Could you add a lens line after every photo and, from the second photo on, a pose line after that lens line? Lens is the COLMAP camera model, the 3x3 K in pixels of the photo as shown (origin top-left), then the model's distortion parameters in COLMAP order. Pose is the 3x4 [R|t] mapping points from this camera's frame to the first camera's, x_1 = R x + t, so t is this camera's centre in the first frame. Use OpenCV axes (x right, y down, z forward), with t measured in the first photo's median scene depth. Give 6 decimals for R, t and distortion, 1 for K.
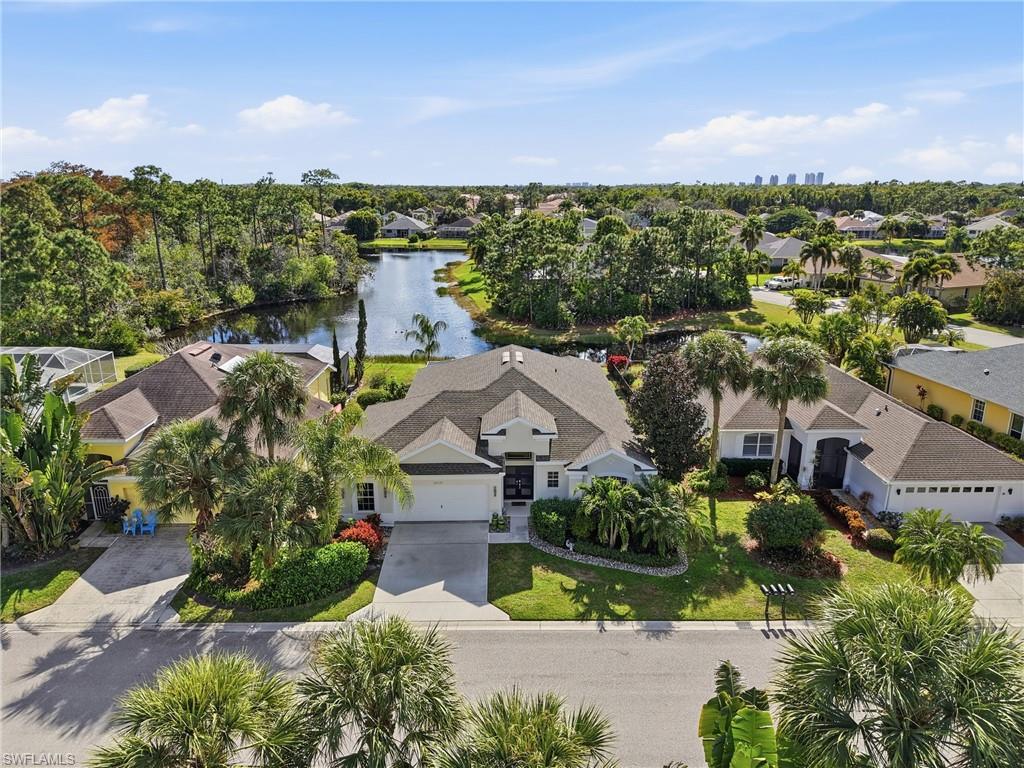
lens RADIAL K [[680.8, 0, 517.5], [0, 680.8, 383.5], [0, 0, 1]] dist [0.005928, -0.002654]
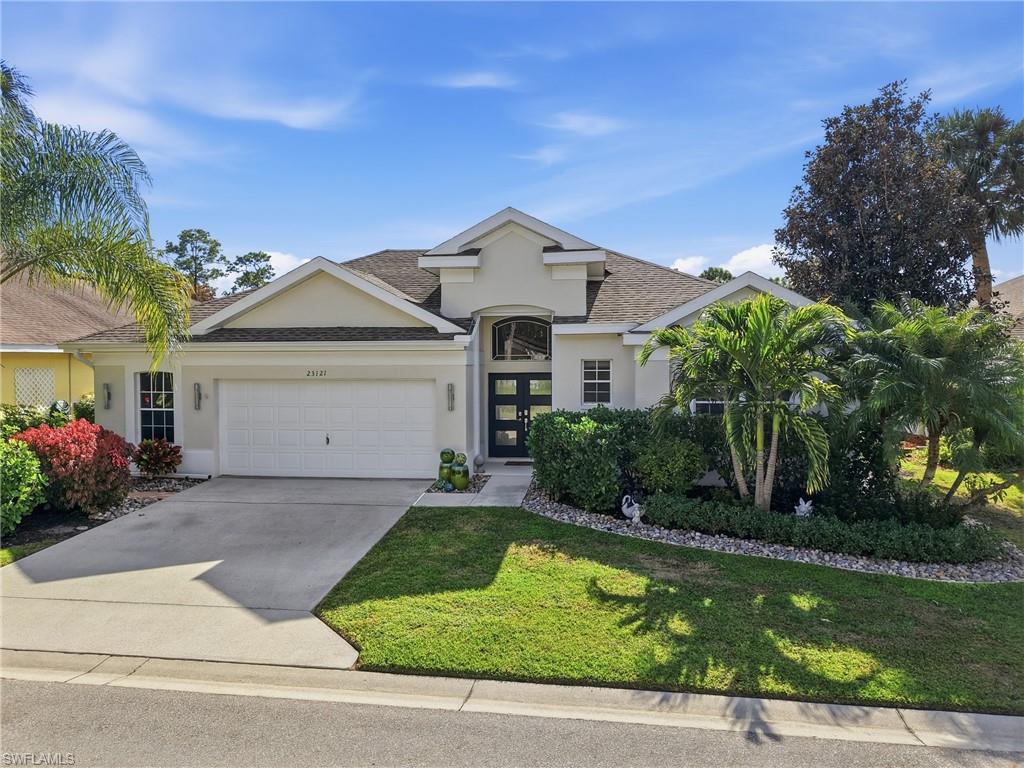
lens RADIAL K [[680.8, 0, 517.5], [0, 680.8, 383.5], [0, 0, 1]] dist [0.005928, -0.002654]
pose [[0.989525, -0.001523, -0.144350, 0.072997], [-0.034565, 0.968357, -0.247163, 0.278411], [0.140159, 0.249563, 0.958162, 0.683994]]
